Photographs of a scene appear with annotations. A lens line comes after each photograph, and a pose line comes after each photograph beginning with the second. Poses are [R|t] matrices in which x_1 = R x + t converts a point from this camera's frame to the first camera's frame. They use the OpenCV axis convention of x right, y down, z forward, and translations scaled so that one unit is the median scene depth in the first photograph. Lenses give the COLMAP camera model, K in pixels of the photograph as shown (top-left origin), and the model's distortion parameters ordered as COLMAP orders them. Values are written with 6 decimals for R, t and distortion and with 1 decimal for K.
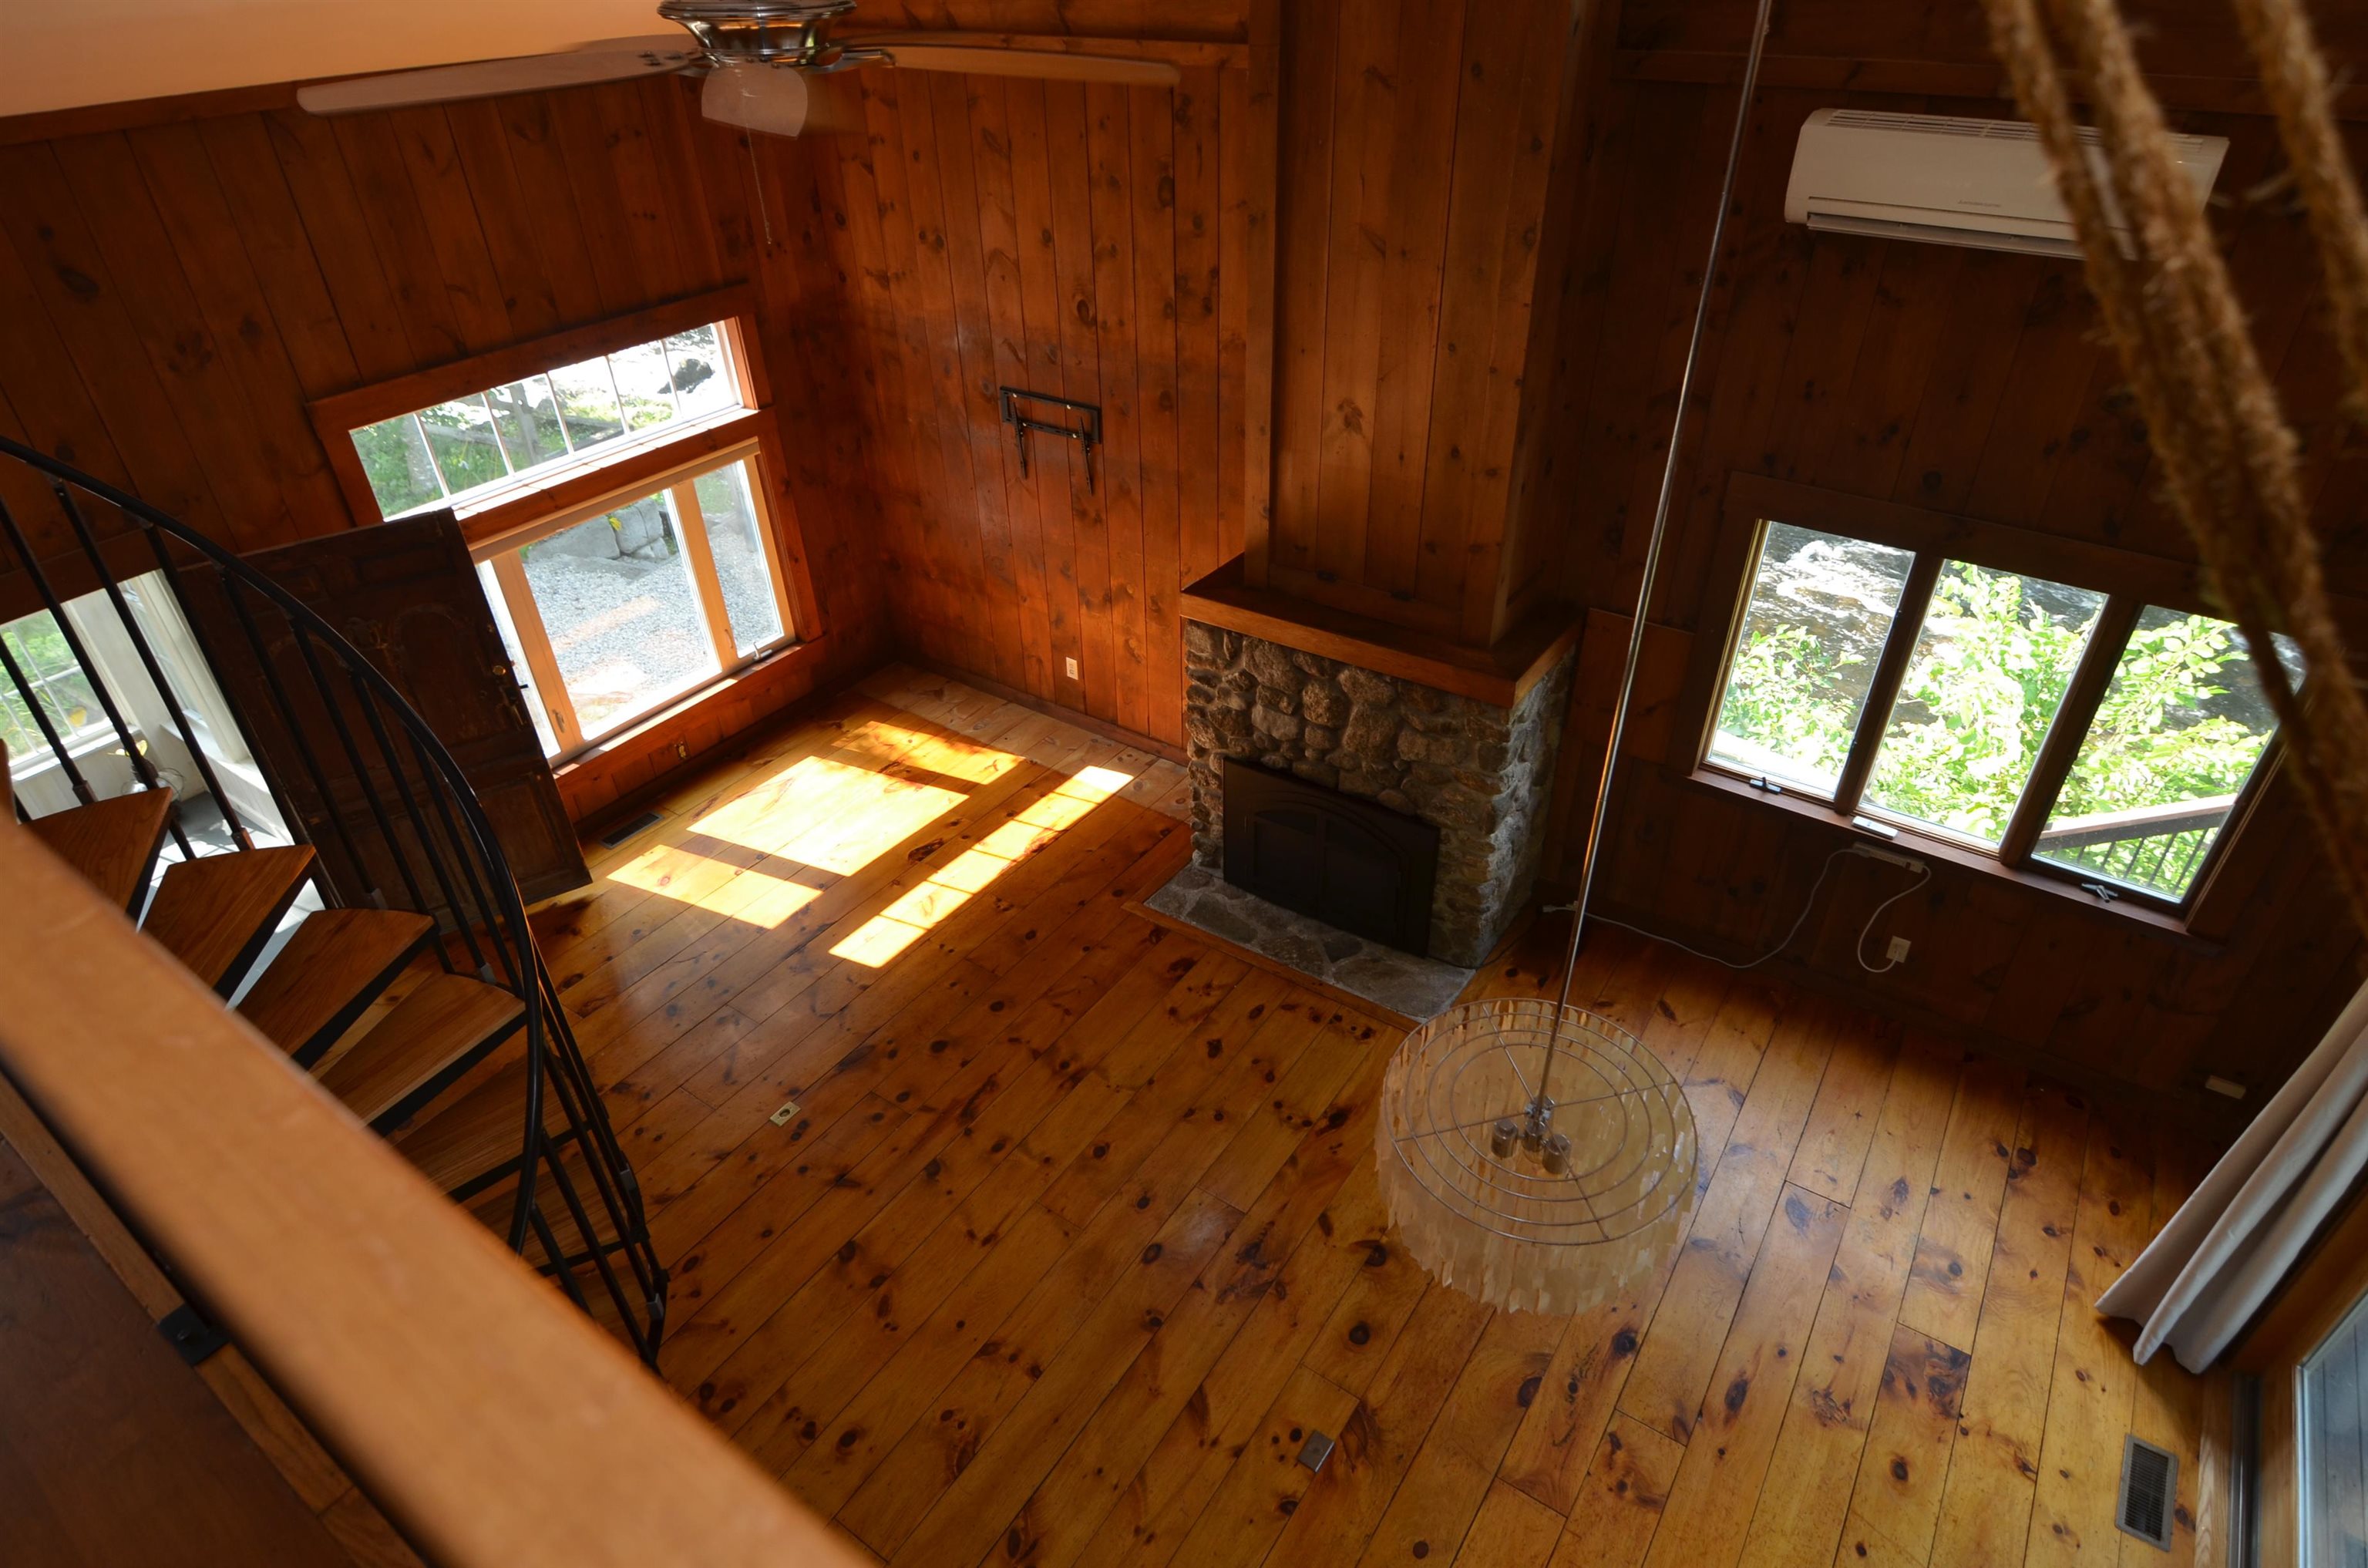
lens RADIAL K [[1285.2, 0, 1184.0], [0, 1285.2, 784.0], [0, 0, 1]] dist [0.002064, -0.020982]
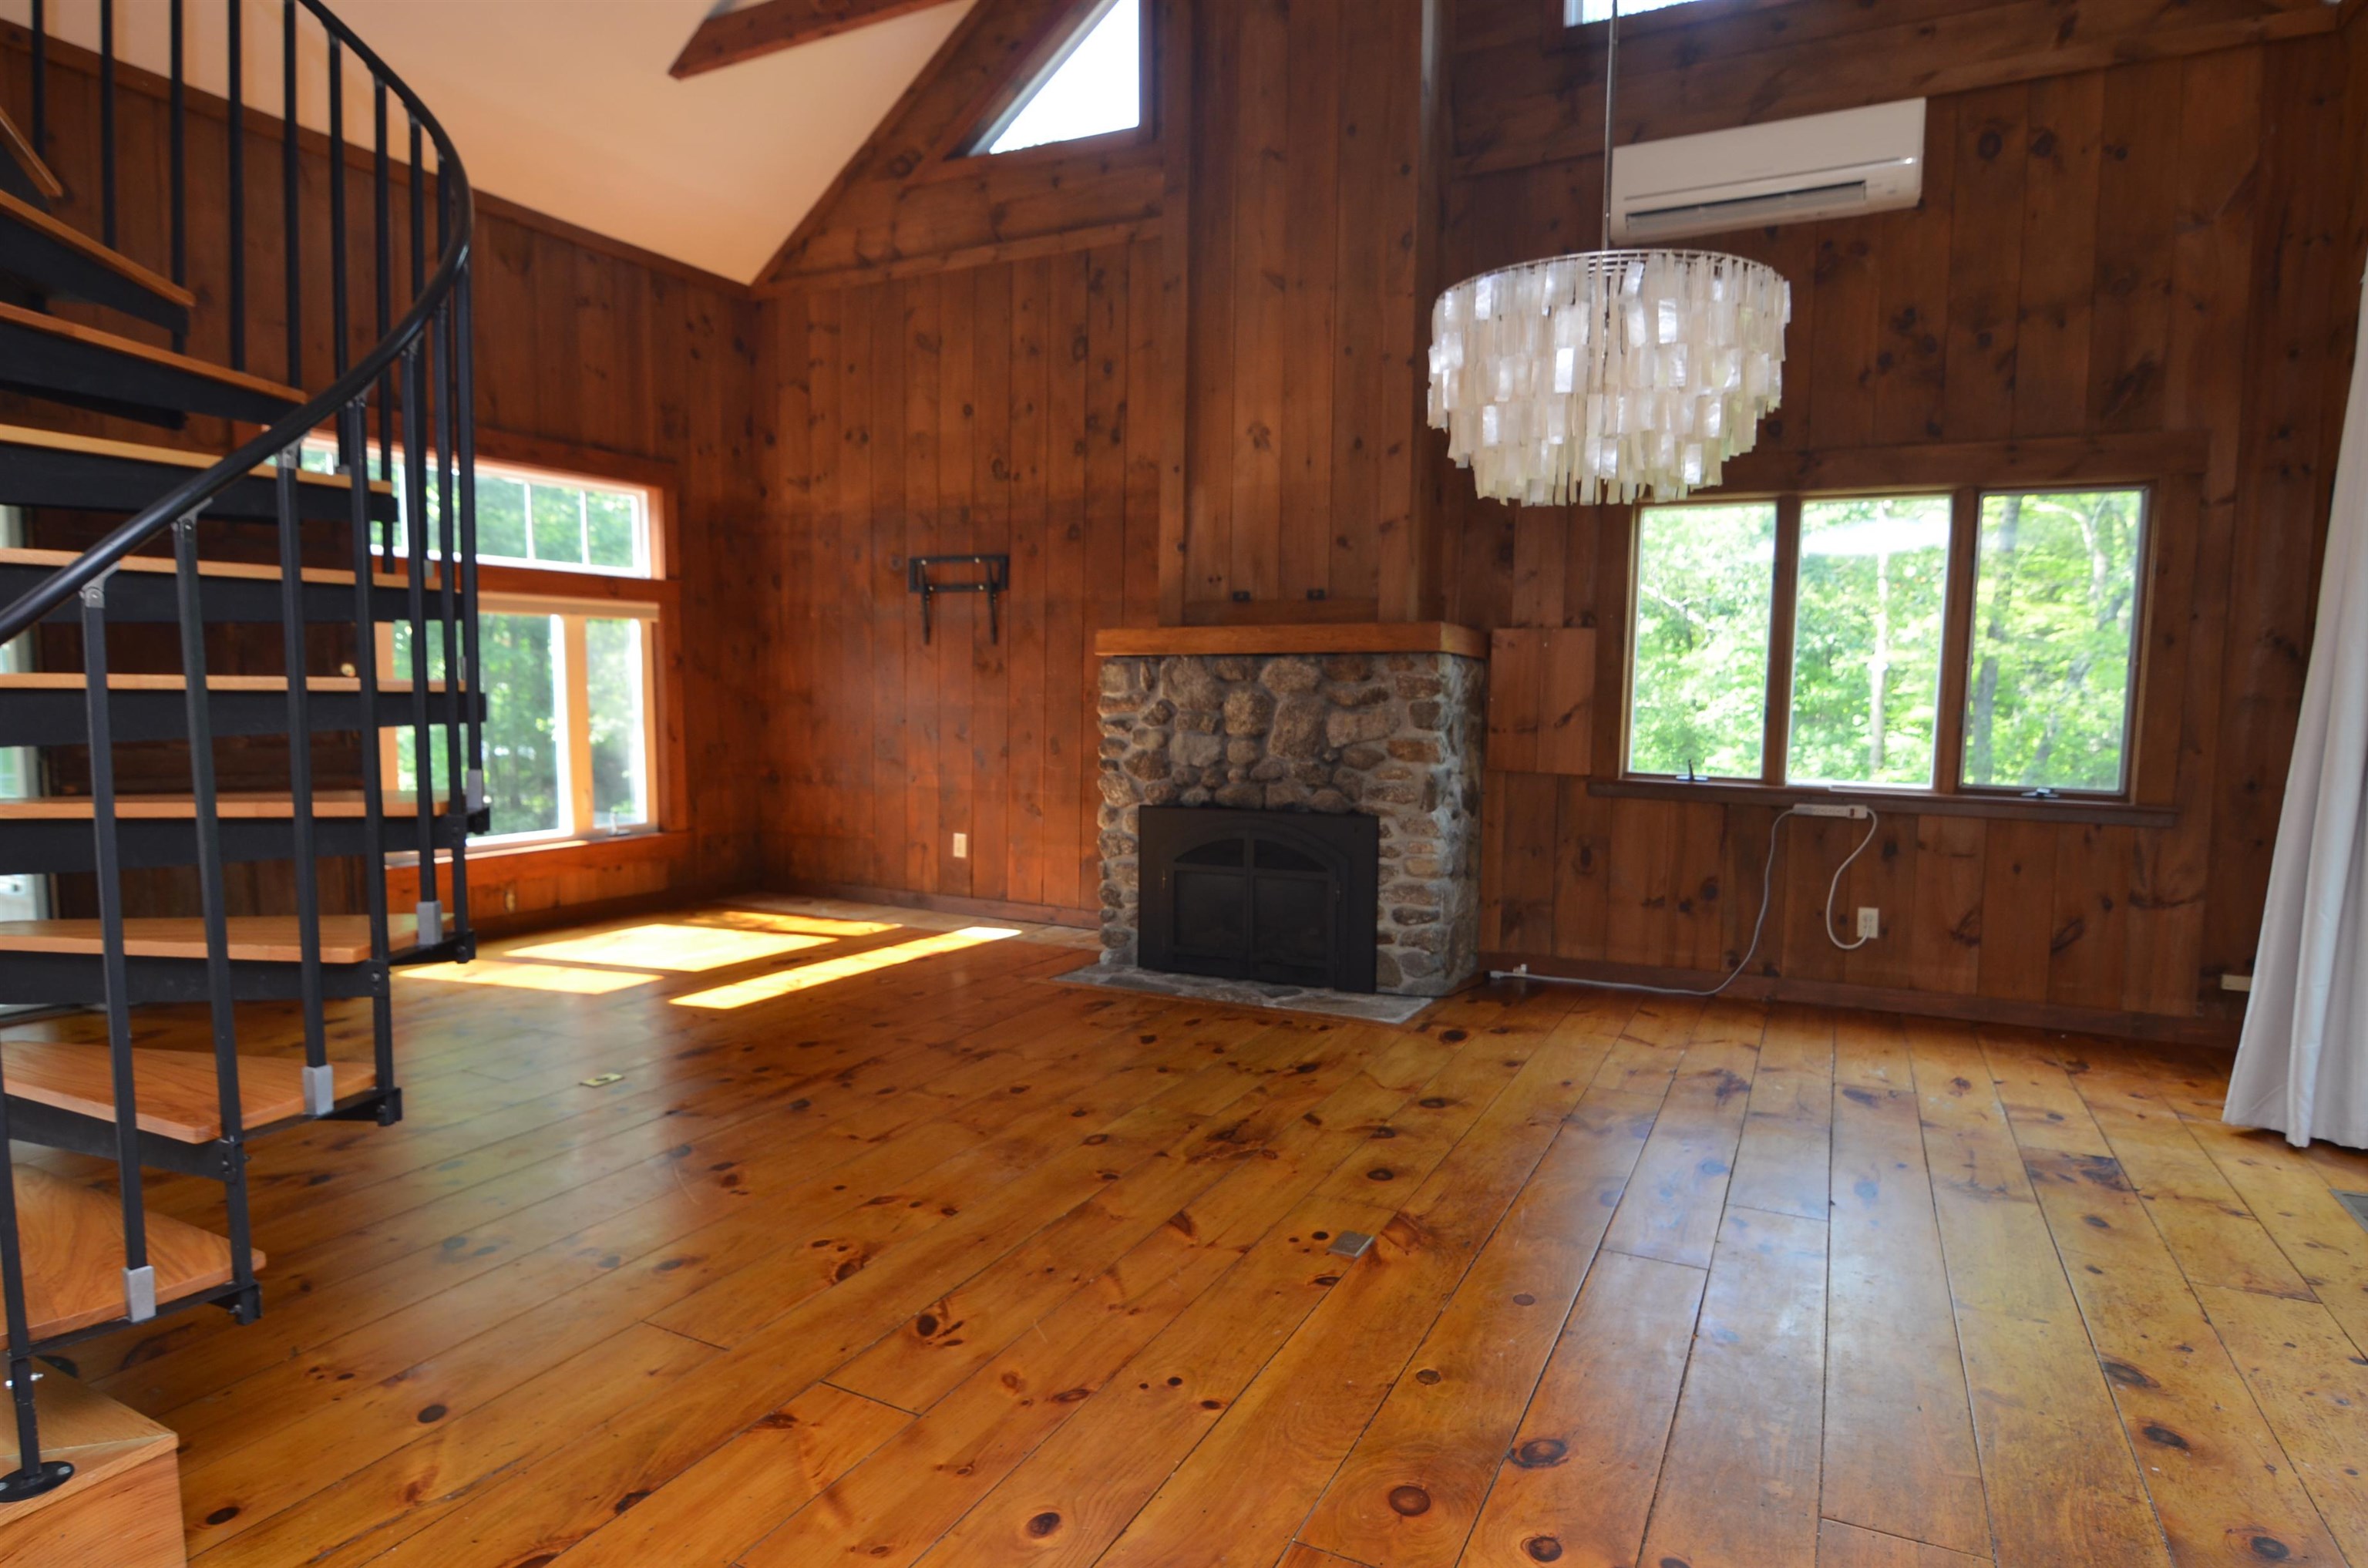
lens RADIAL K [[1285.8, 0, 1184.0], [0, 1285.8, 784.0], [0, 0, 1]] dist [-0.002580, -0.018531]
pose [[0.991292, 0.022562, 0.129734, -0.060763], [0.045315, 0.866593, -0.496953, 0.445708], [-0.123639, 0.498505, 0.858025, 0.185326]]
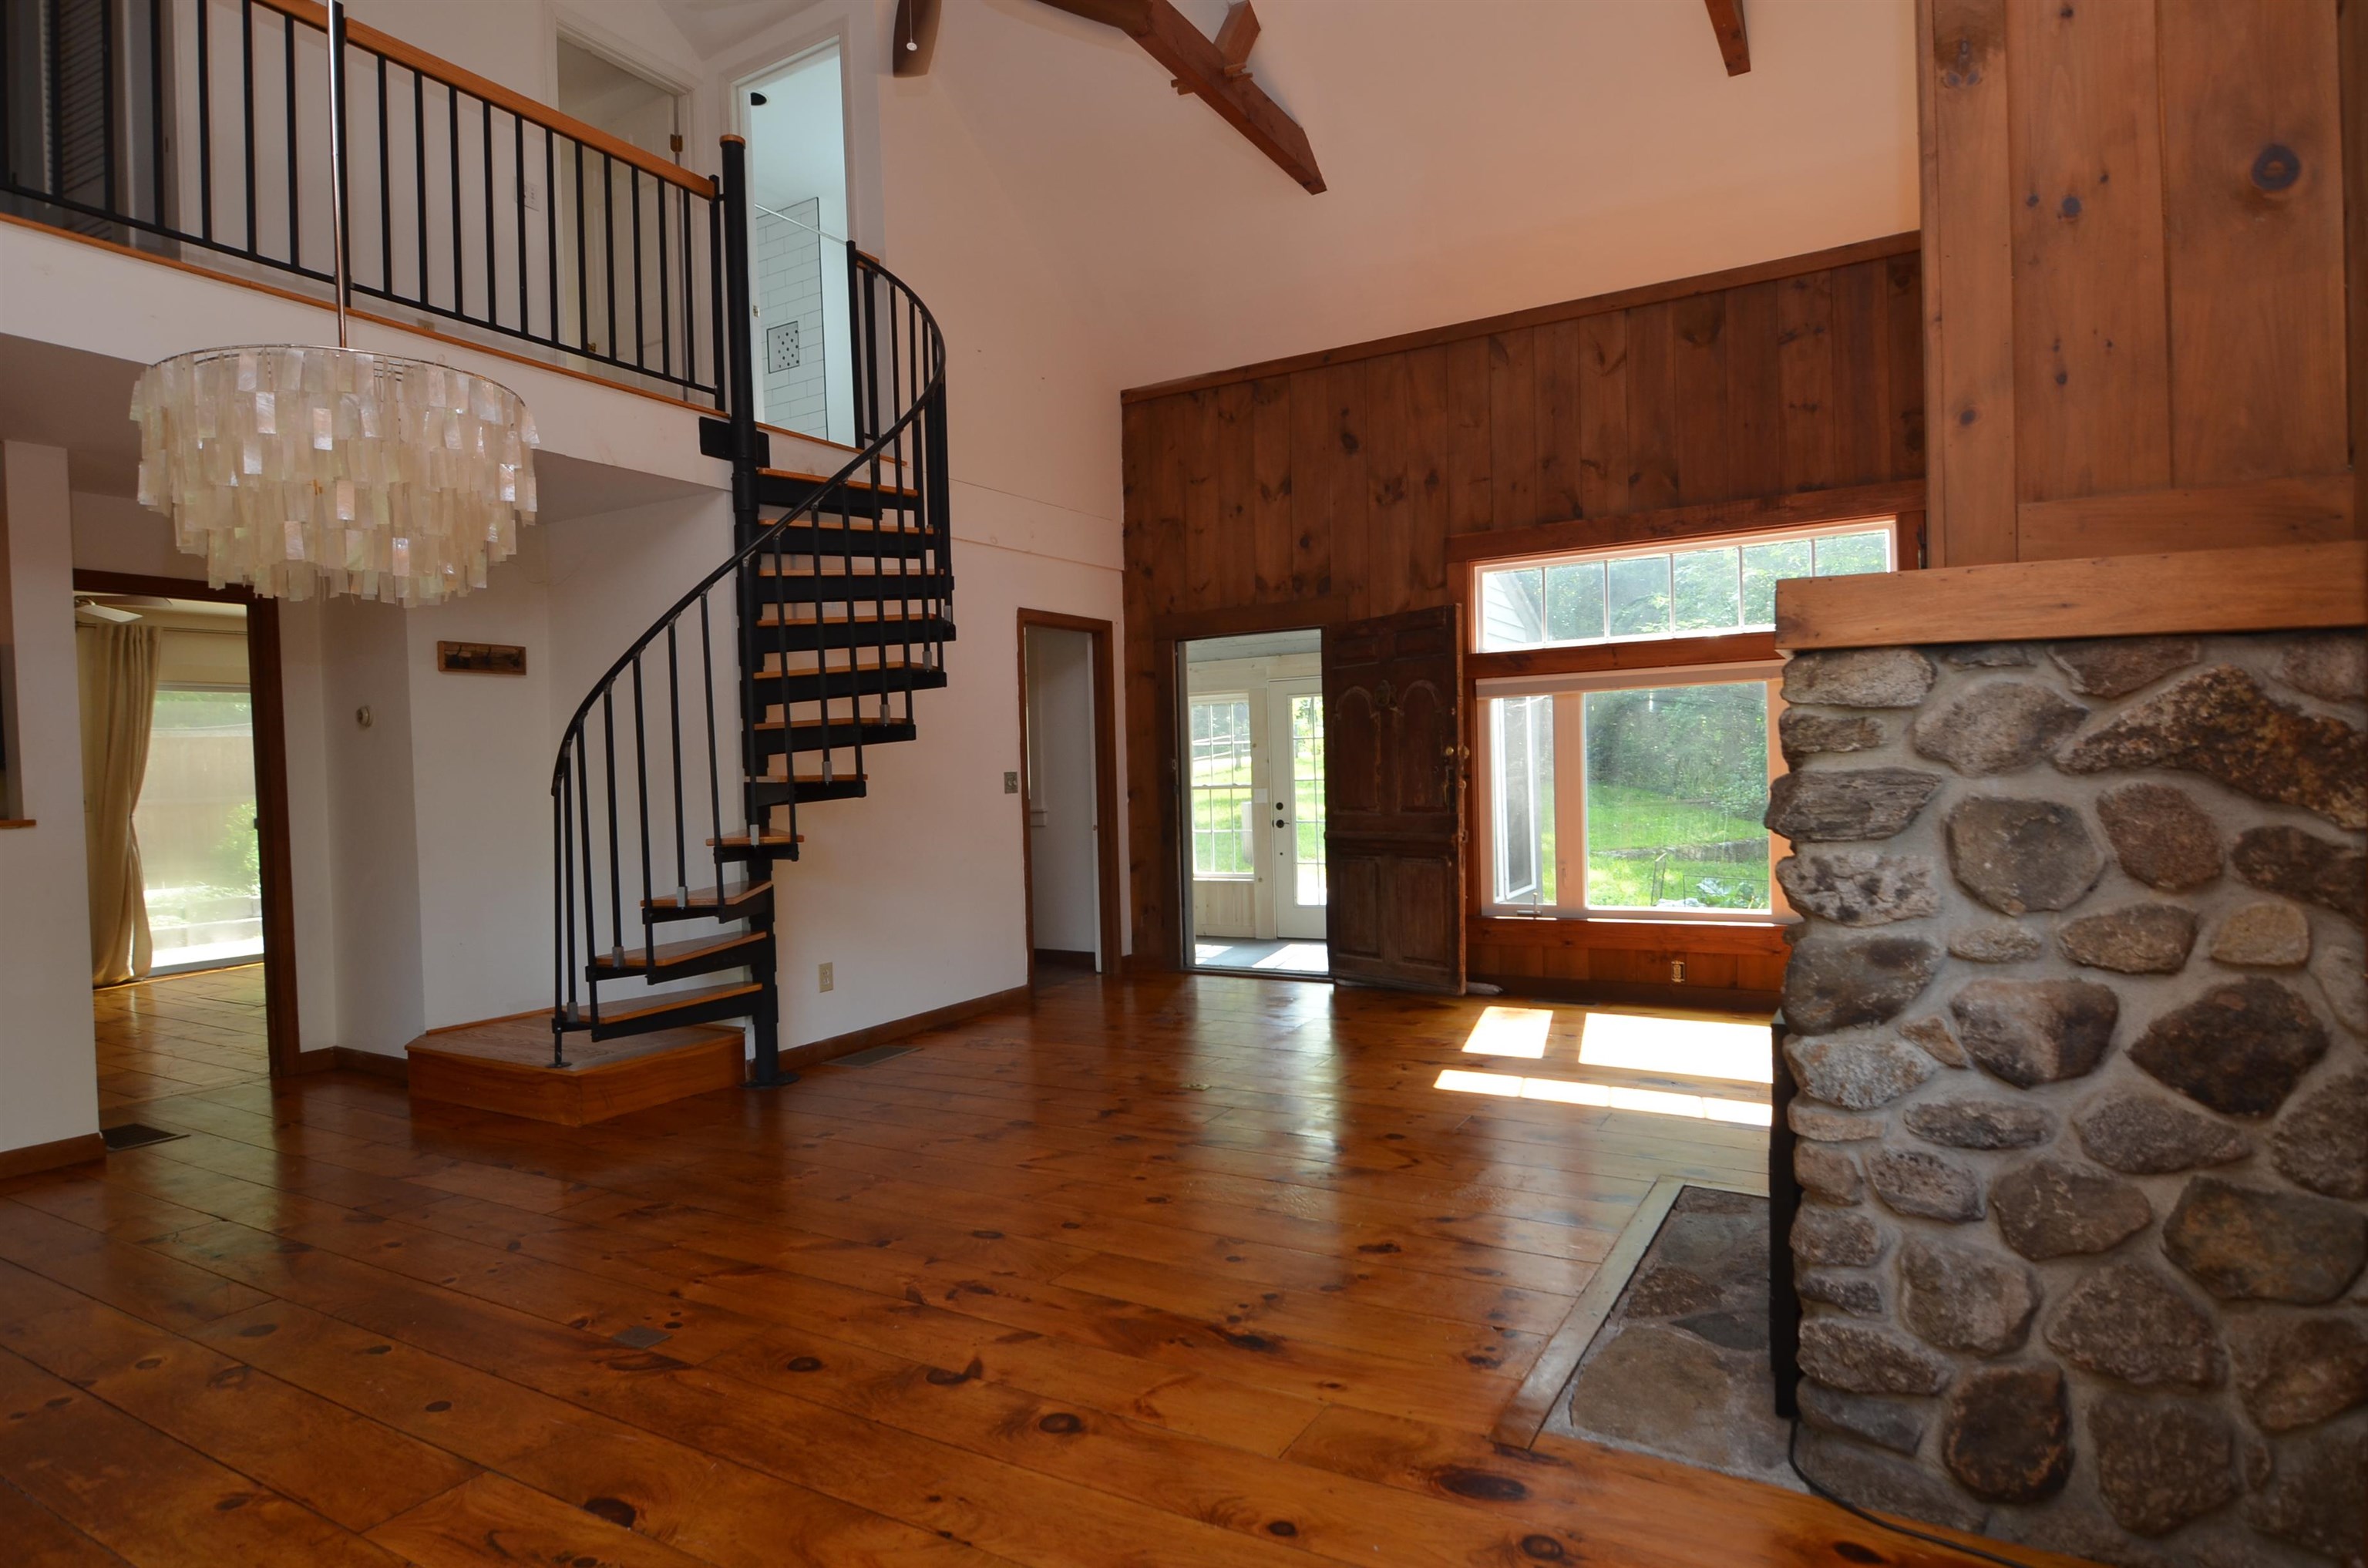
lens RADIAL K [[1295.7, 0, 1184.0], [0, 1295.7, 784.0], [0, 0, 1]] dist [0.001695, -0.019668]
pose [[0.078060, 0.033784, -0.996376, 0.569122], [-0.539902, 0.841615, -0.013762, 0.075629], [0.838100, 0.539020, 0.083937, 0.705298]]
